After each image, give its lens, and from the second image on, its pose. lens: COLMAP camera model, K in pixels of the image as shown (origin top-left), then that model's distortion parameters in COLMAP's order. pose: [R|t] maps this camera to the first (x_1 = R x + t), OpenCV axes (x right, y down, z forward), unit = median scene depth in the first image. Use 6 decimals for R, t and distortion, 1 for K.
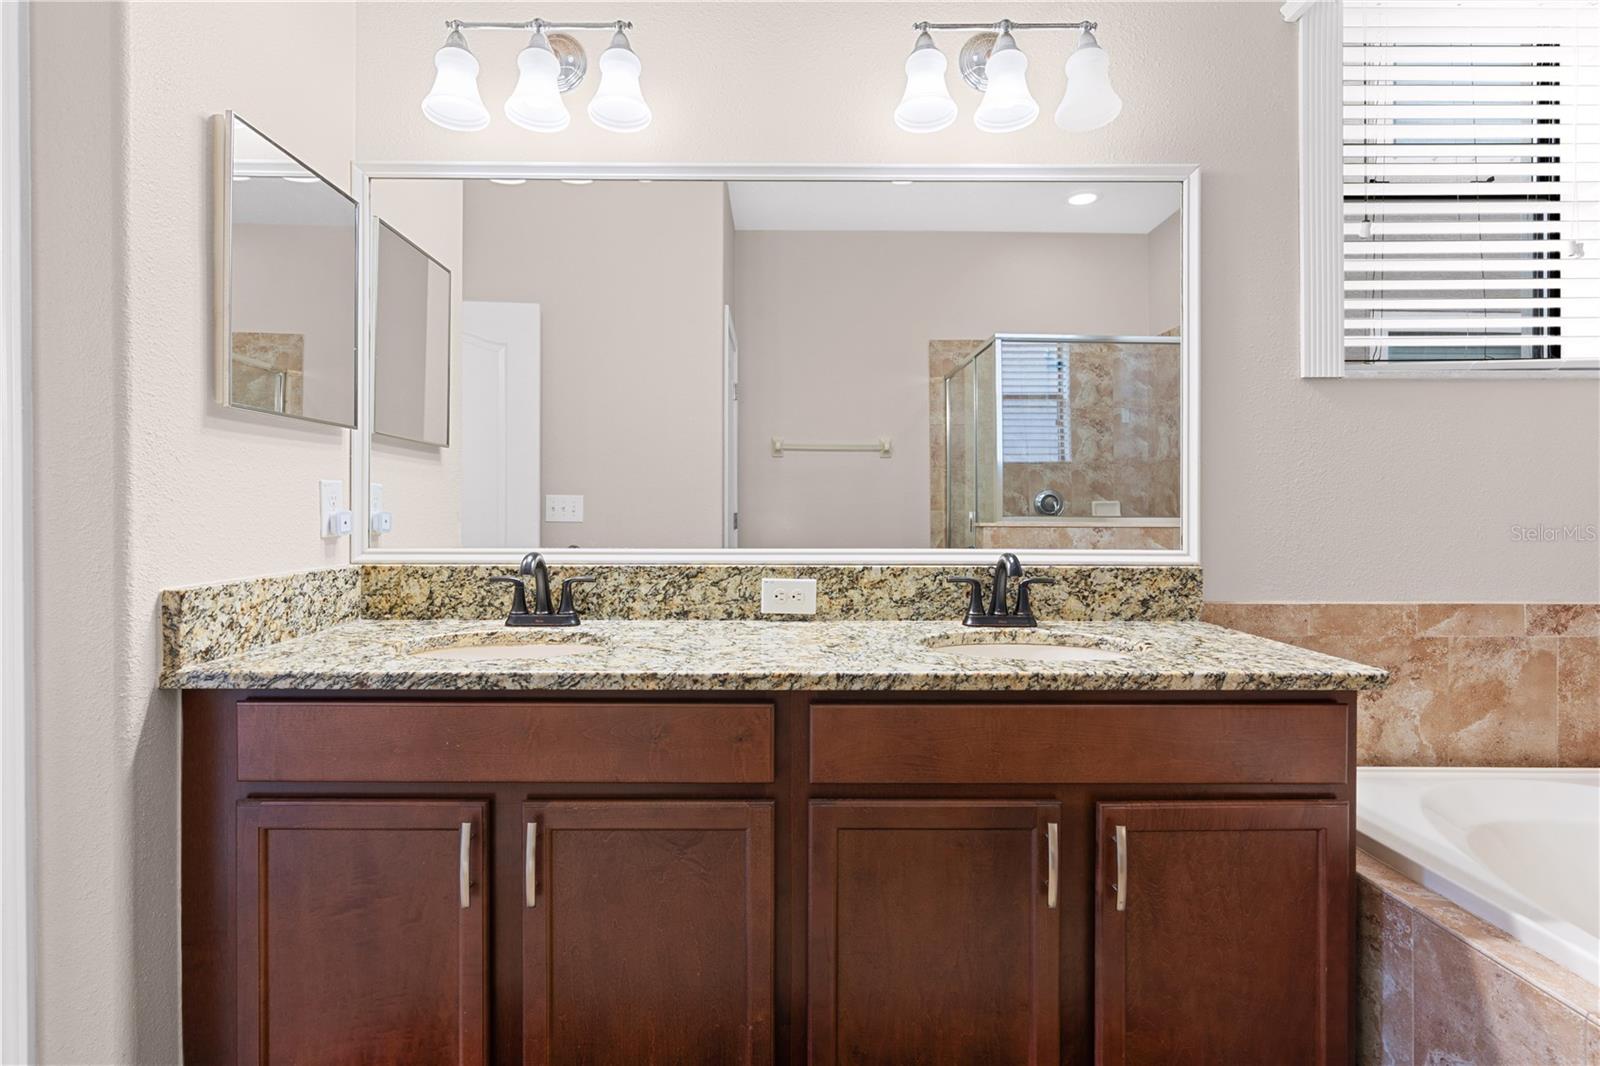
lens RADIAL K [[790.6, 0, 803.9], [0, 790.6, 515.9], [0, 0, 1]] dist [-0.000966, 0.000304]
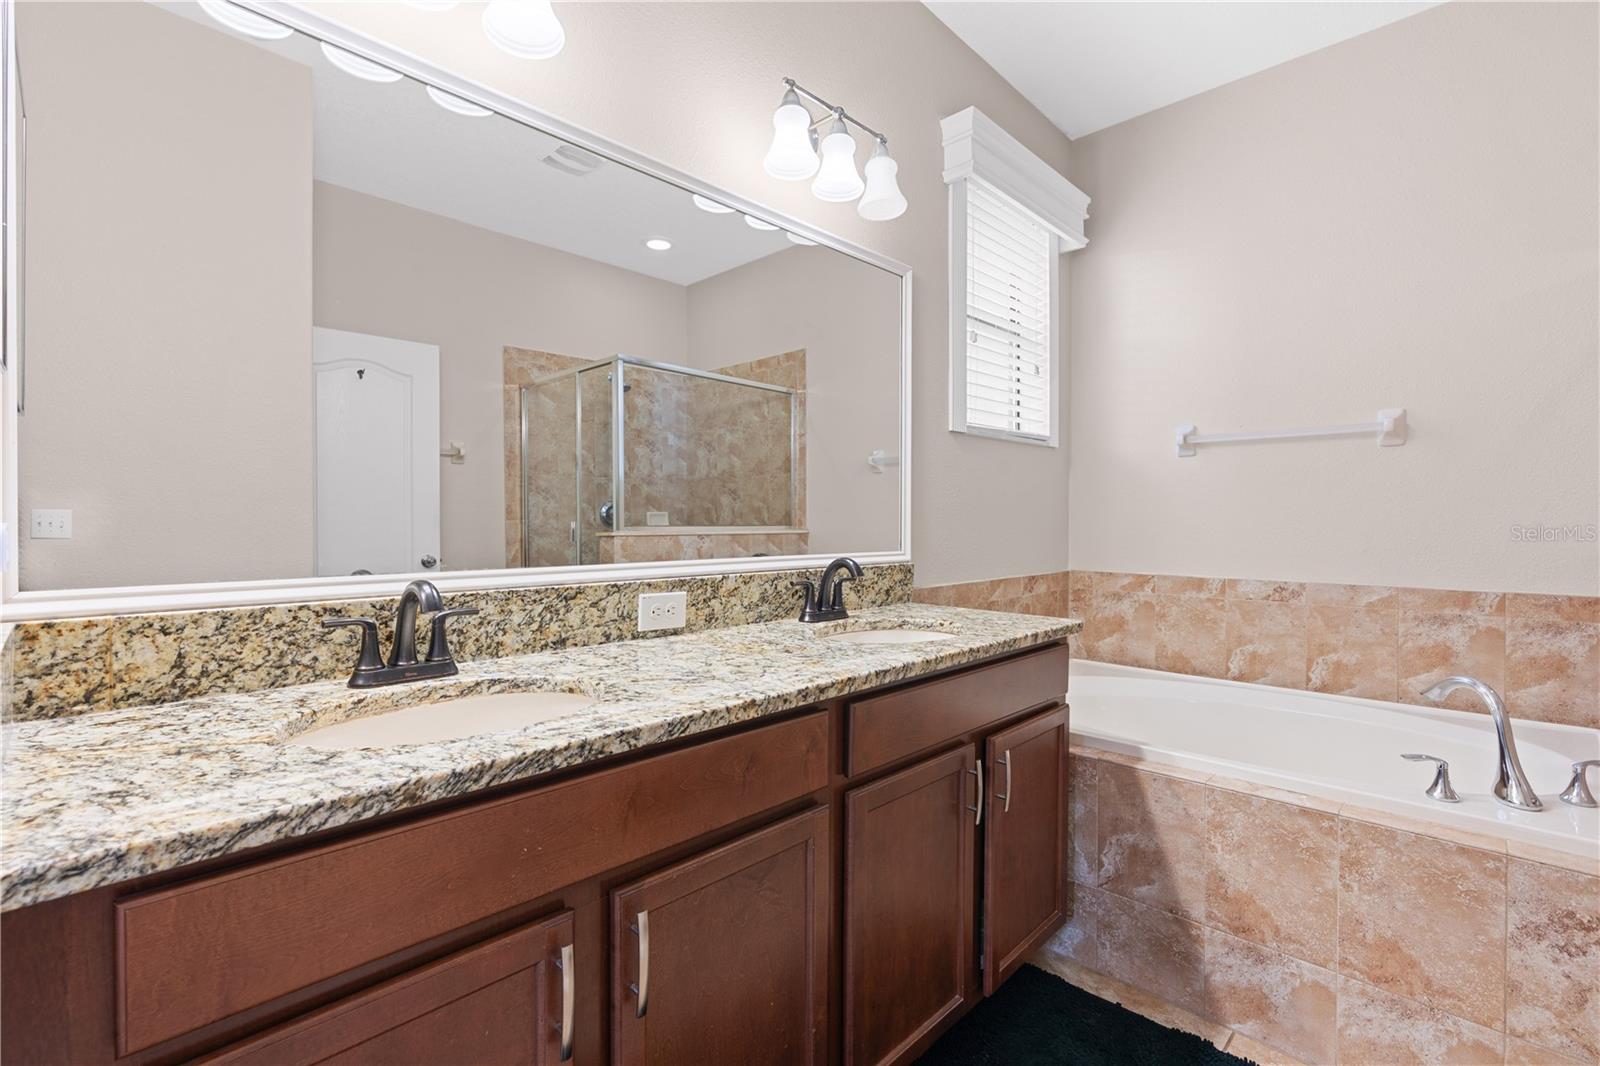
lens RADIAL K [[723.8, 0, 800.0], [0, 723.8, 533.0], [0, 0, 1]] dist [-0.003517, 0.000653]
pose [[0.699220, -0.012261, 0.714802, -0.533497], [0.003132, 0.999896, 0.014088, -0.005543], [-0.714900, -0.007611, 0.699185, 0.263410]]
